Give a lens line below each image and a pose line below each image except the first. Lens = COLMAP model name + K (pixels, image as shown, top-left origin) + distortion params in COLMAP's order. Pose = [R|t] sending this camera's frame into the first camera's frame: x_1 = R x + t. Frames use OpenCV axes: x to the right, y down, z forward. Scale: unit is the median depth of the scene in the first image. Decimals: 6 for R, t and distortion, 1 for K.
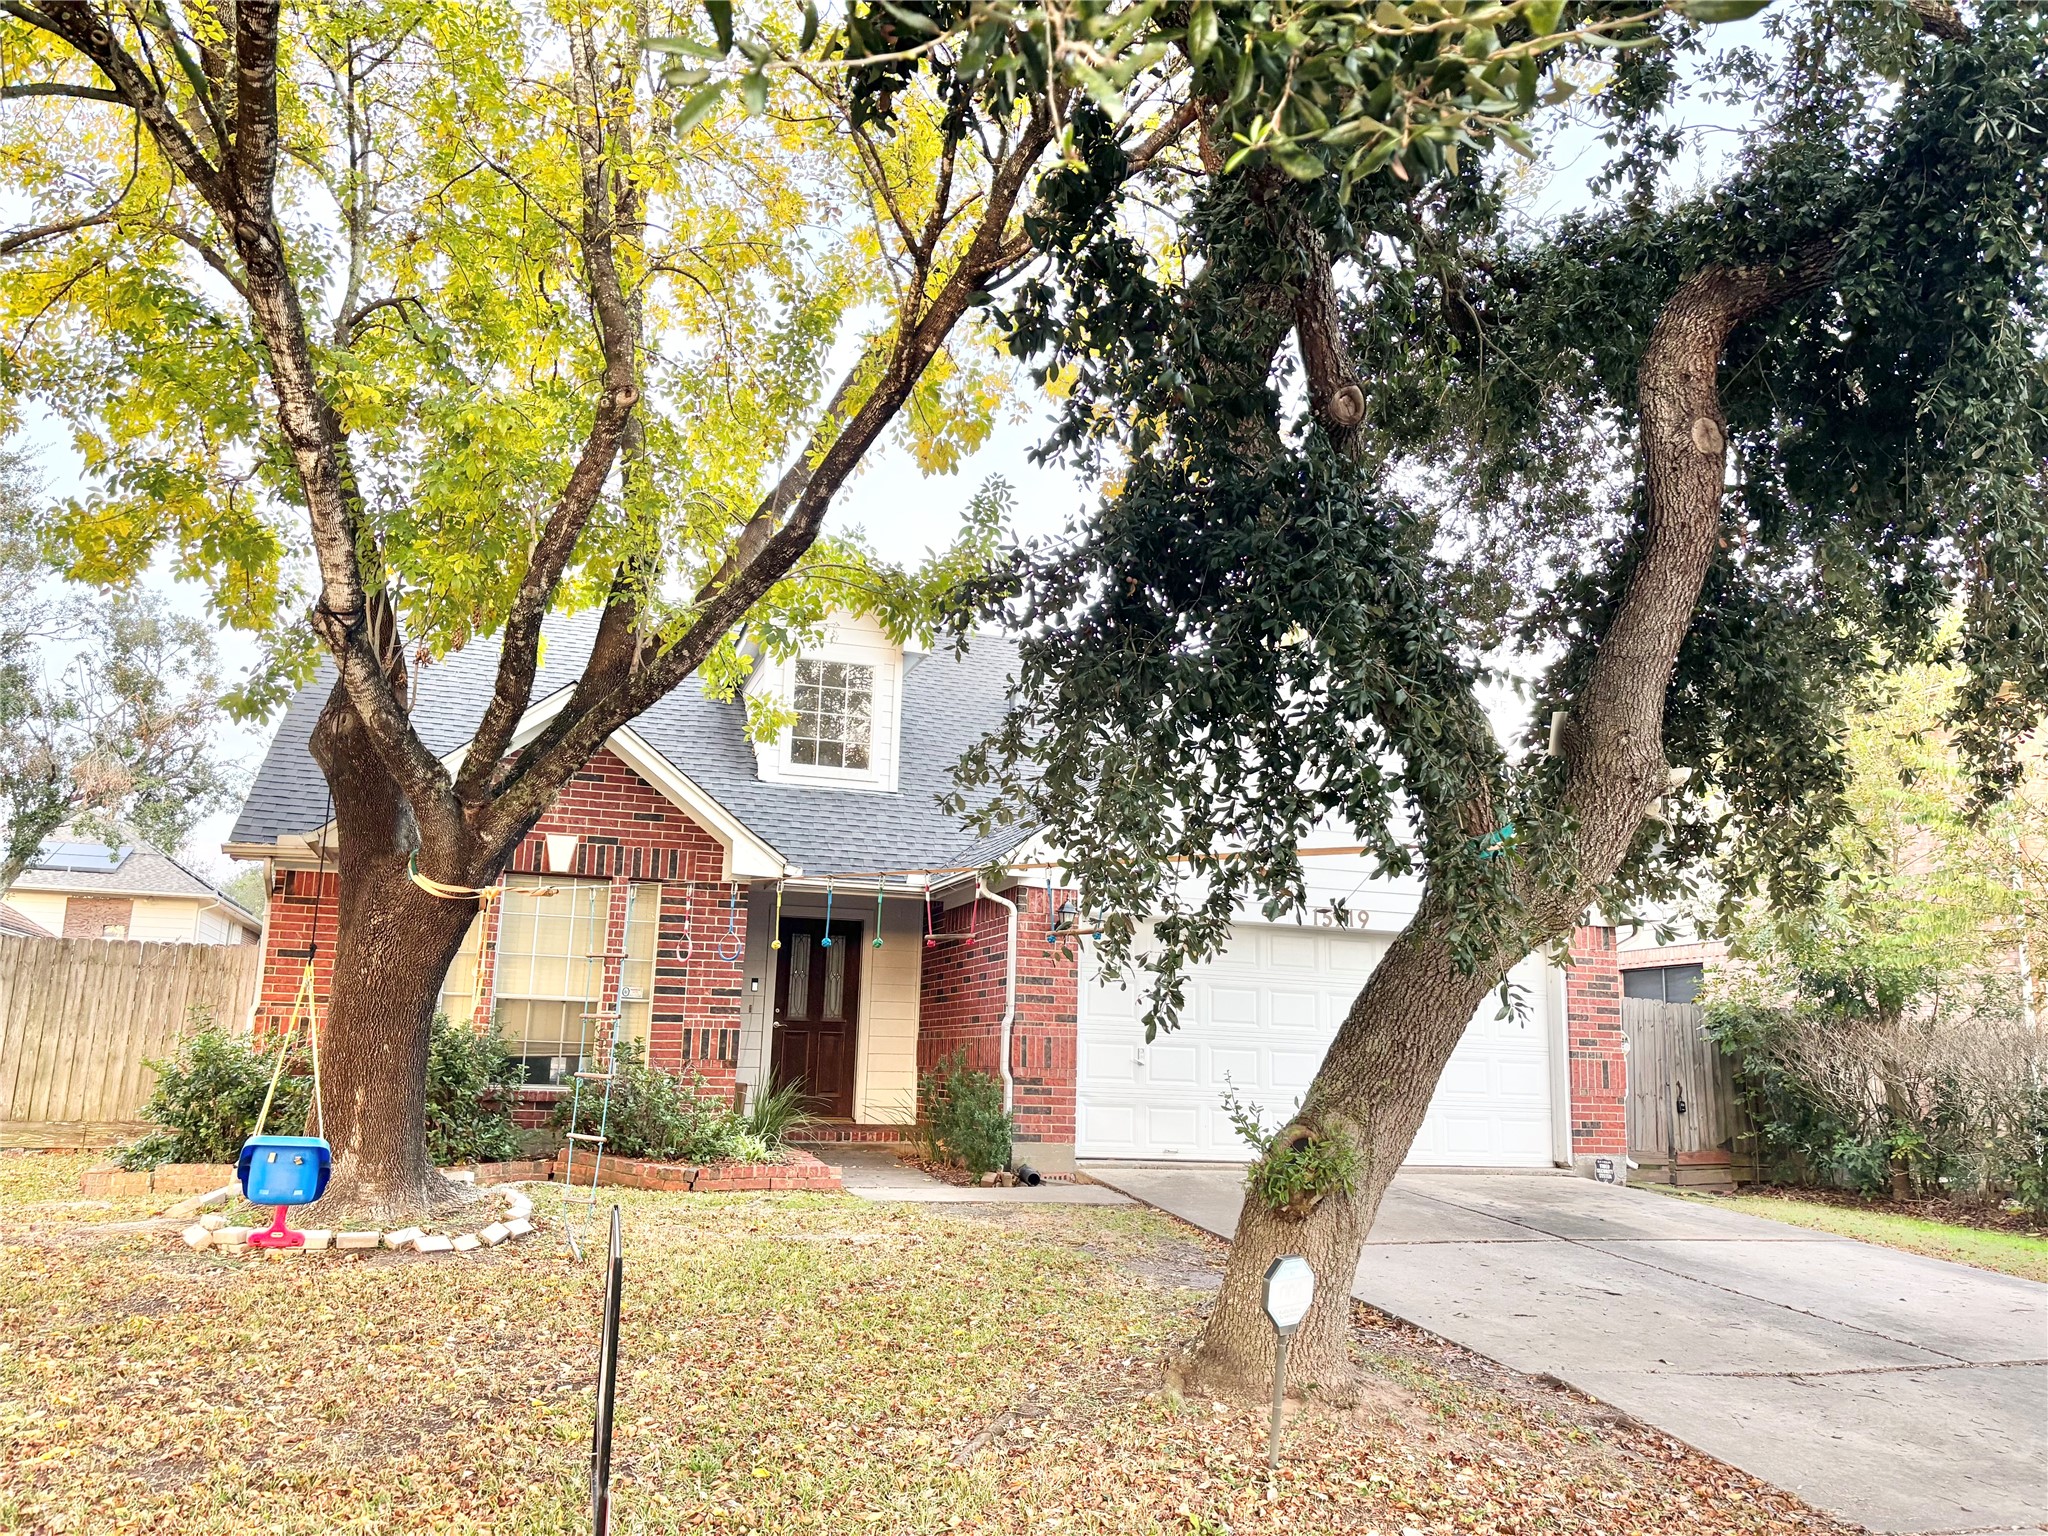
lens RADIAL K [[1538.7, 0, 1035.1], [0, 1538.7, 768.4], [0, 0, 1]] dist [0.050233, -0.049093]
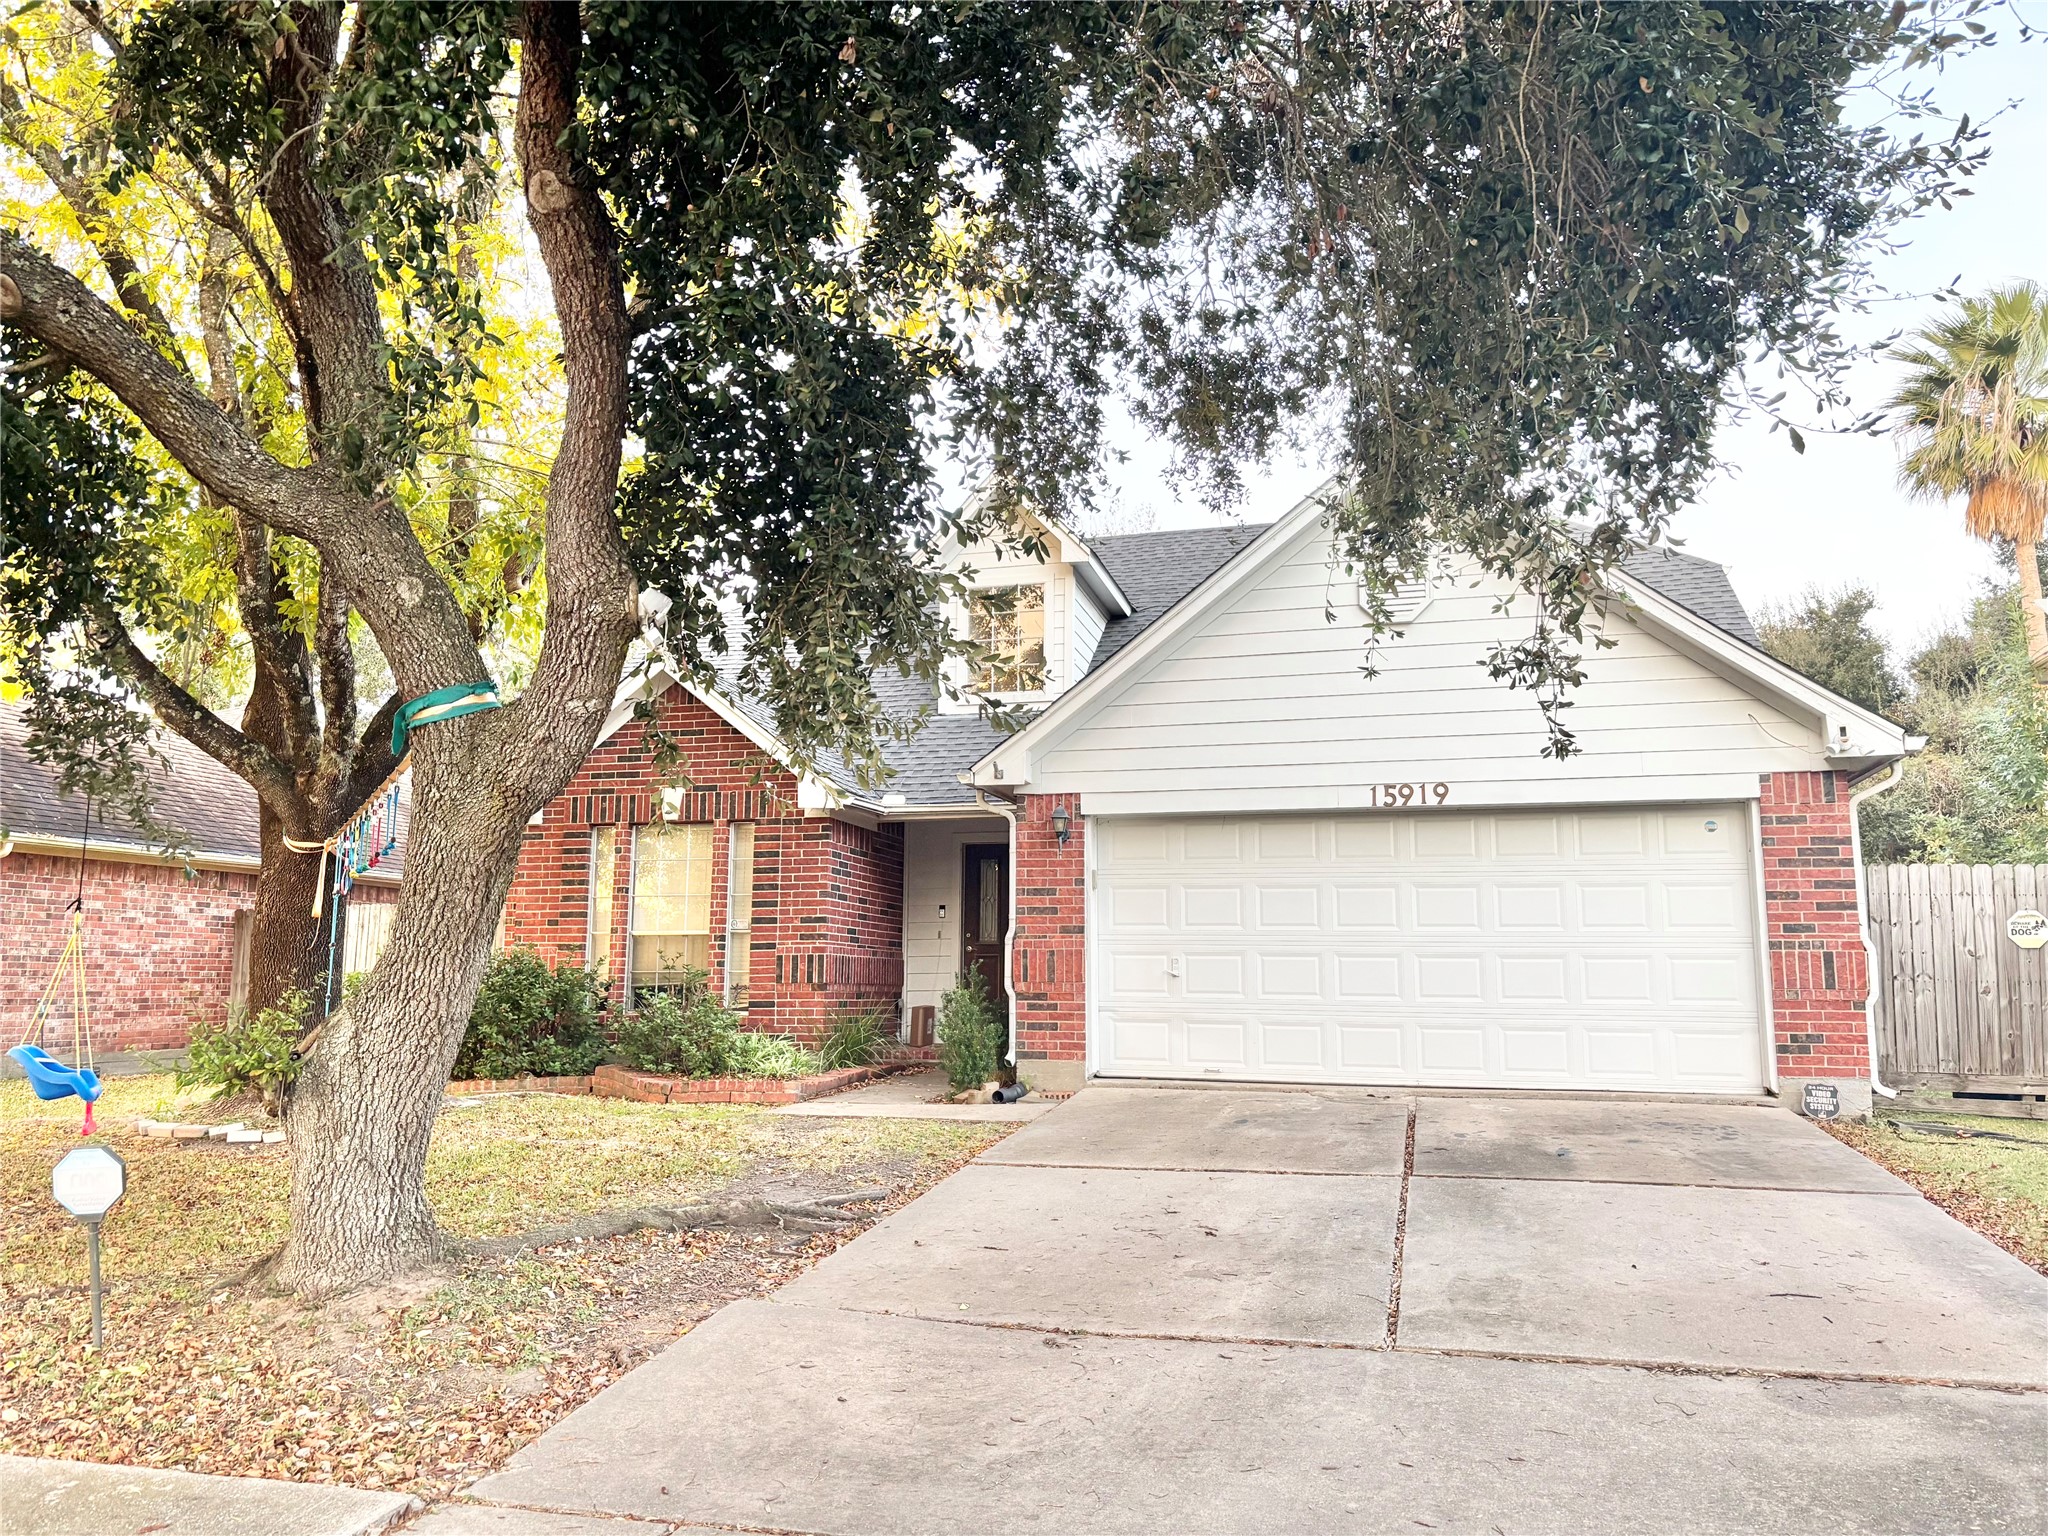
lens RADIAL K [[1538.7, 0, 1030.7], [0, 1538.7, 768.4], [0, 0, 1]] dist [0.050233, -0.049093]
pose [[0.837040, -0.103591, -0.537246, 0.505579], [0.124503, 0.992216, 0.002661, 0.058656], [0.532788, -0.069116, 0.843422, 0.200431]]
